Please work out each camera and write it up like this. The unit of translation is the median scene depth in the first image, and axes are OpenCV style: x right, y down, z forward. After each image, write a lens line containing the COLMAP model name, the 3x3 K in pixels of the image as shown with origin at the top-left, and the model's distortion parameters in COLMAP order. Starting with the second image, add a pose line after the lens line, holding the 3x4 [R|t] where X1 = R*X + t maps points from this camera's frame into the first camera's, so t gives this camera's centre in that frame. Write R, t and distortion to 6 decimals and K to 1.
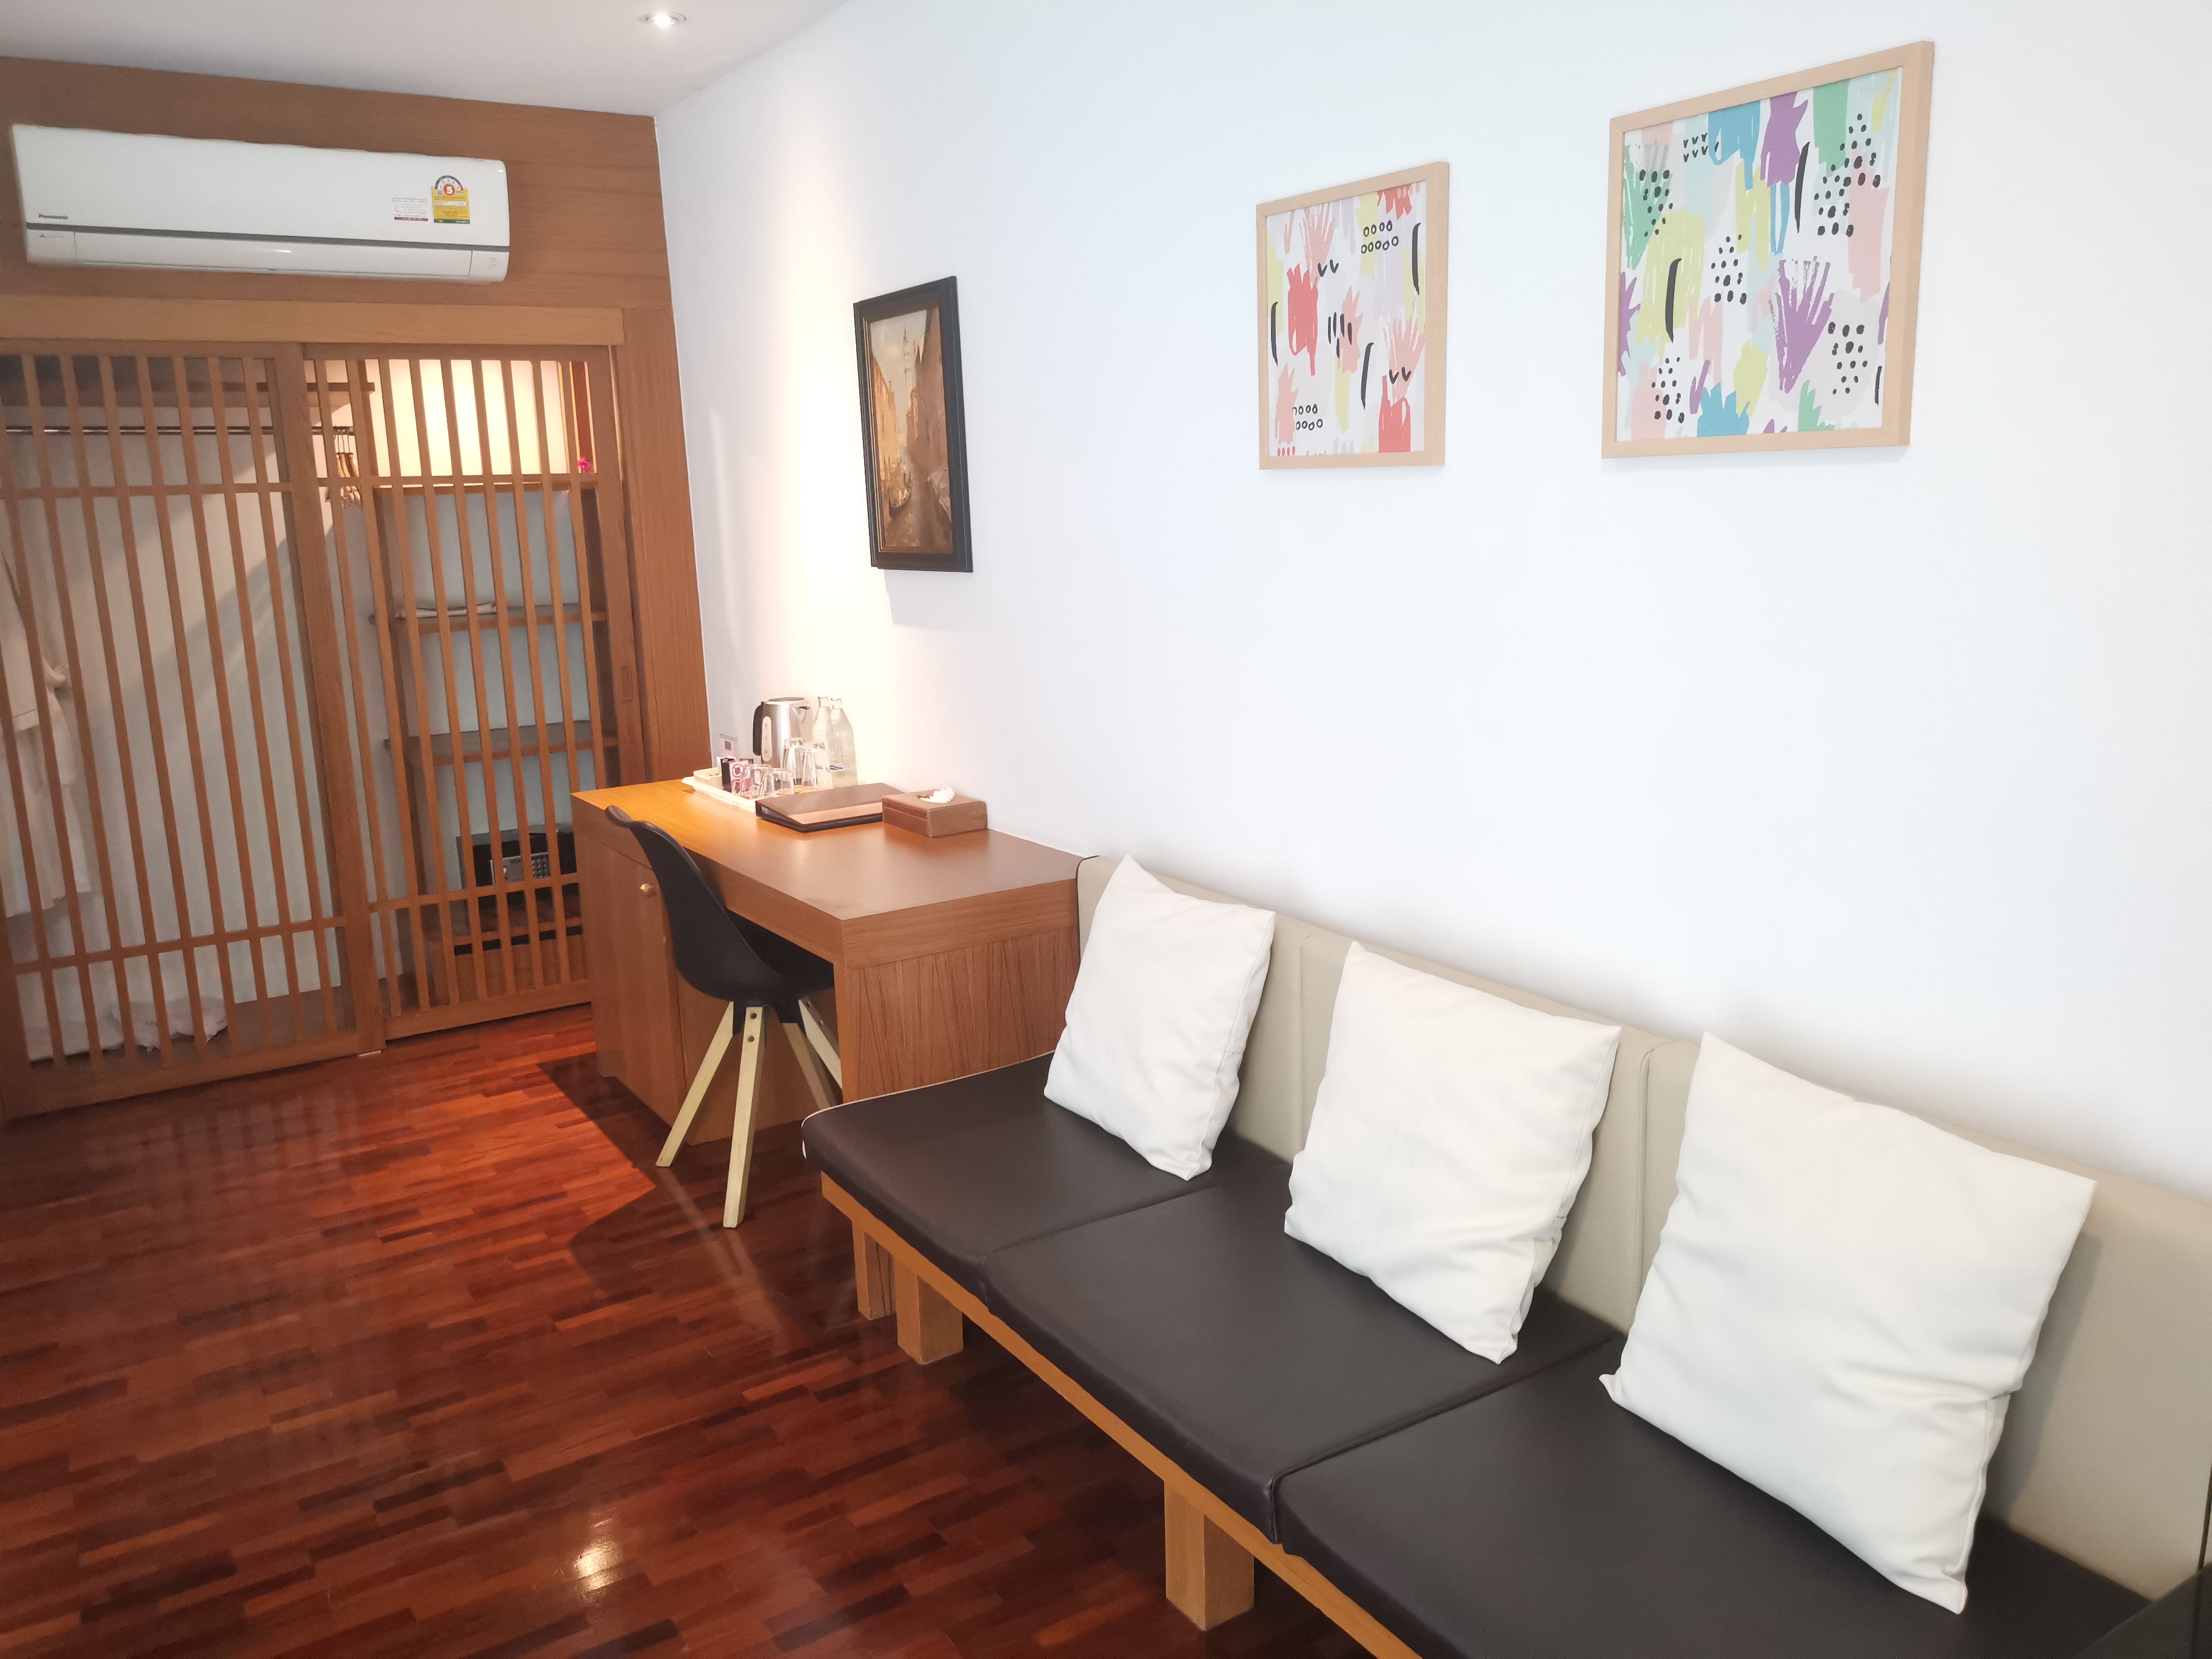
lens RADIAL K [[1703.3, 0, 1109.3], [0, 1703.3, 828.2], [0, 0, 1]] dist [0.026977, -0.010195]
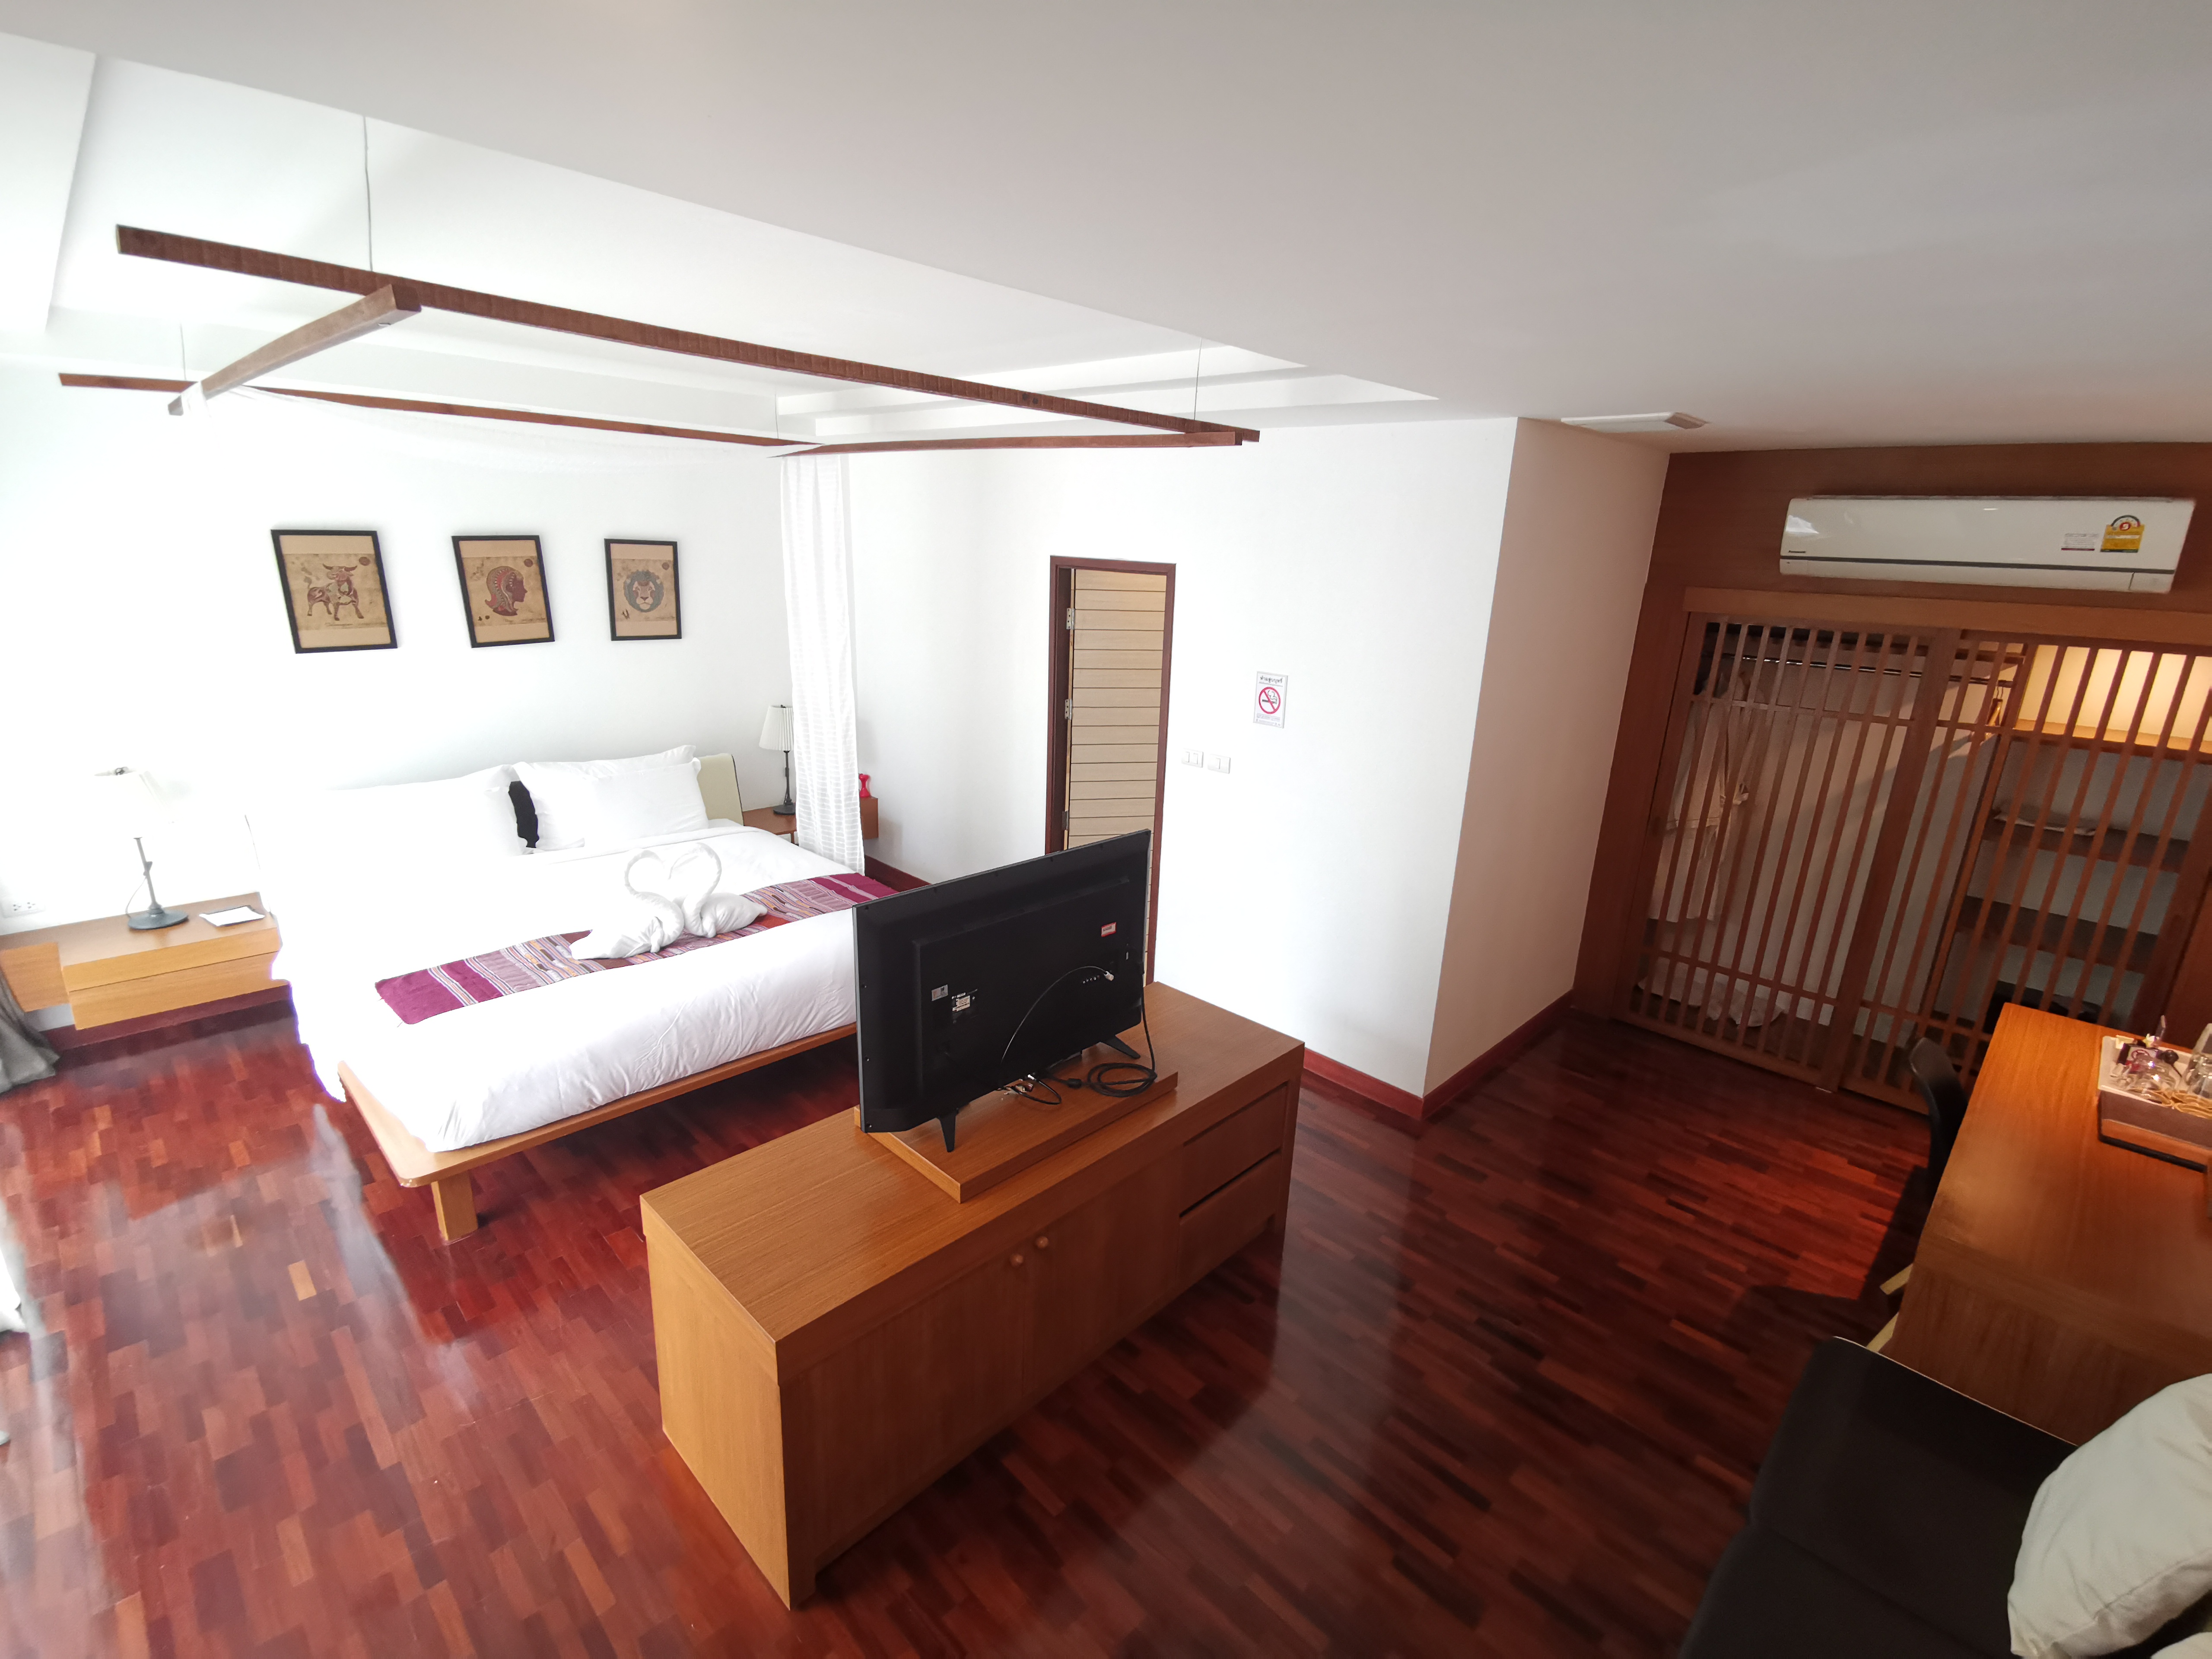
lens RADIAL K [[1018.2, 0, 1112.8], [0, 1018.2, 822.5], [0, 0, 1]] dist [-0.003011, -0.000159]
pose [[0.208570, 0.308996, -0.927912, 0.221940], [-0.243486, 0.935310, 0.256730, -0.190054], [0.947213, 0.172387, 0.270314, 0.147896]]
